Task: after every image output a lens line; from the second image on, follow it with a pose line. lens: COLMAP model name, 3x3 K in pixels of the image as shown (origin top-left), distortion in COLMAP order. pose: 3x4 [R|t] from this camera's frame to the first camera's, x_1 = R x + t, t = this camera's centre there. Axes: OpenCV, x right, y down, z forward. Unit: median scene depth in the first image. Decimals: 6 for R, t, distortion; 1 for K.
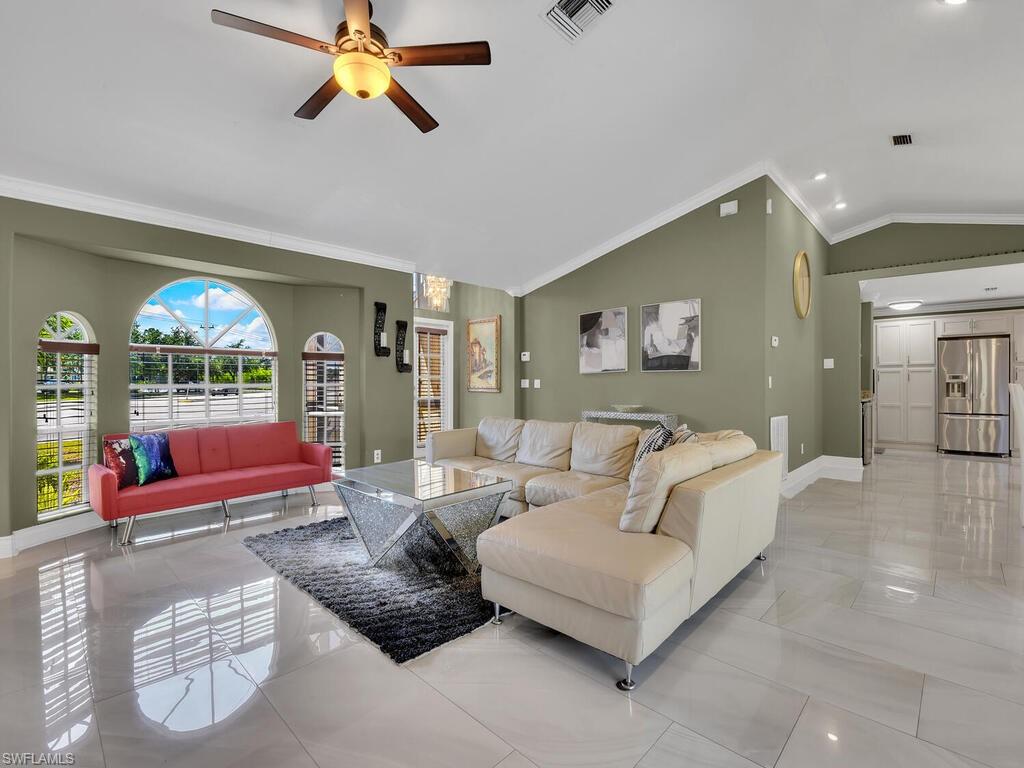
lens RADIAL K [[467.9, 0, 521.1], [0, 467.9, 383.5], [0, 0, 1]] dist [-0.010106, -0.003265]
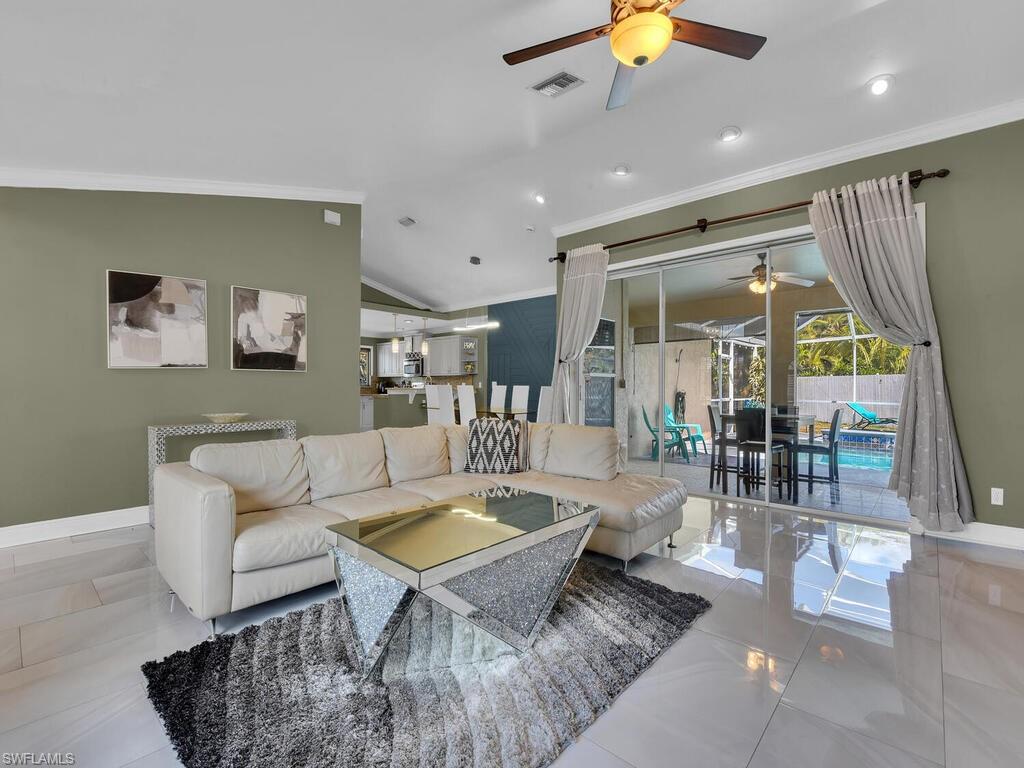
lens RADIAL K [[467.9, 0, 511.3], [0, 467.9, 381.2], [0, 0, 1]] dist [-0.010106, -0.003265]
pose [[-0.023591, 0.010573, 0.999666, -0.548494], [-0.003388, 0.999937, -0.010656, 0.000777], [-0.999716, -0.003639, -0.023553, 0.565236]]
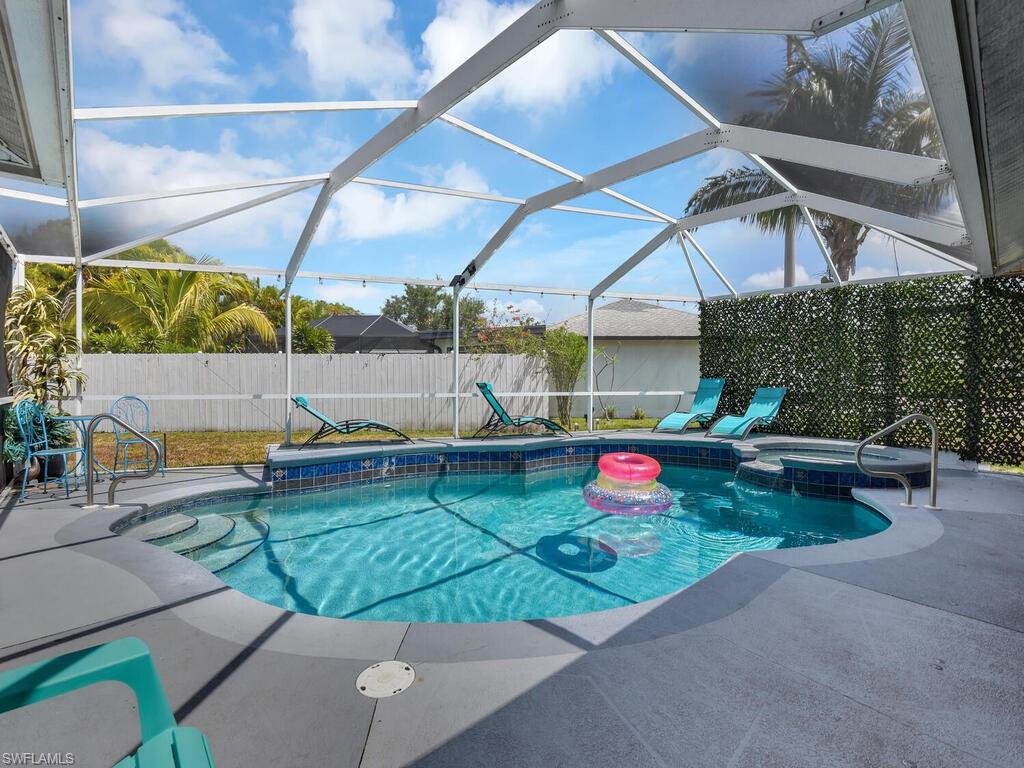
lens RADIAL K [[467.9, 0, 516.8], [0, 467.9, 383.0], [0, 0, 1]] dist [-0.010106, -0.003265]
pose [[-0.998166, 0.000310, 0.060528, 0.969225], [0.000976, 0.999939, 0.010974, 0.026745], [-0.060521, 0.011013, -0.998106, 0.027632]]
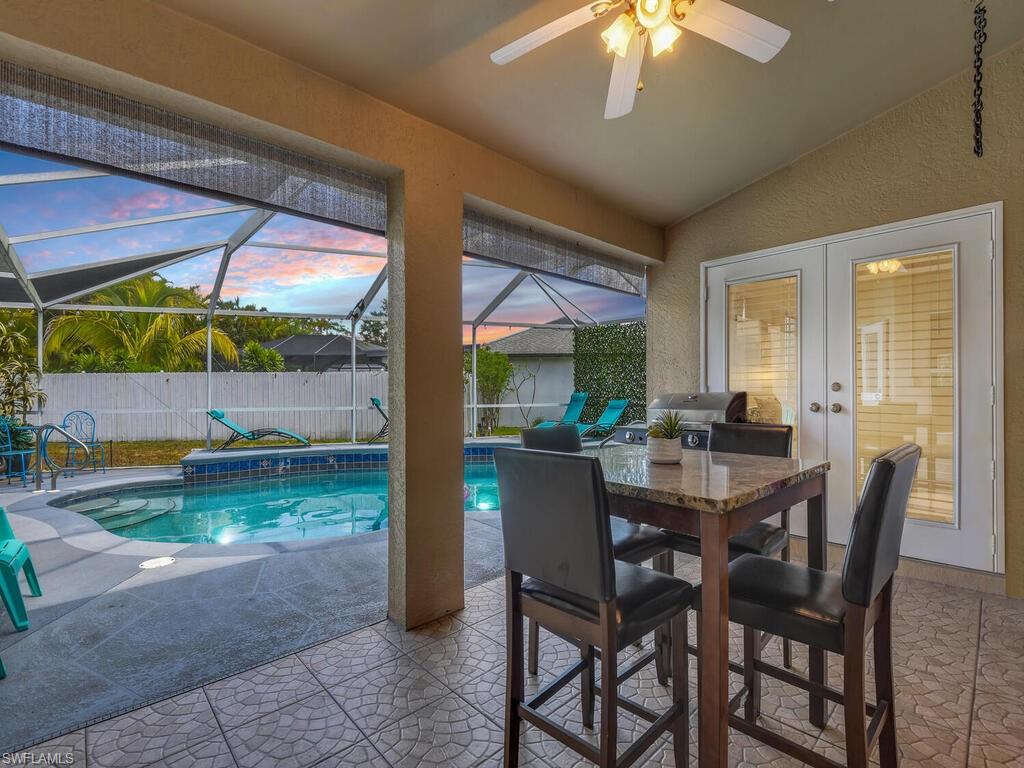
lens RADIAL K [[467.9, 0, 512.8], [0, 467.9, 389.5], [0, 0, 1]] dist [-0.010106, -0.003265]
pose [[-0.997940, 0.006345, 0.063839, 0.570330], [0.006386, 0.999980, 0.000439, 0.013176], [-0.063835, 0.000846, -0.997960, 0.288967]]
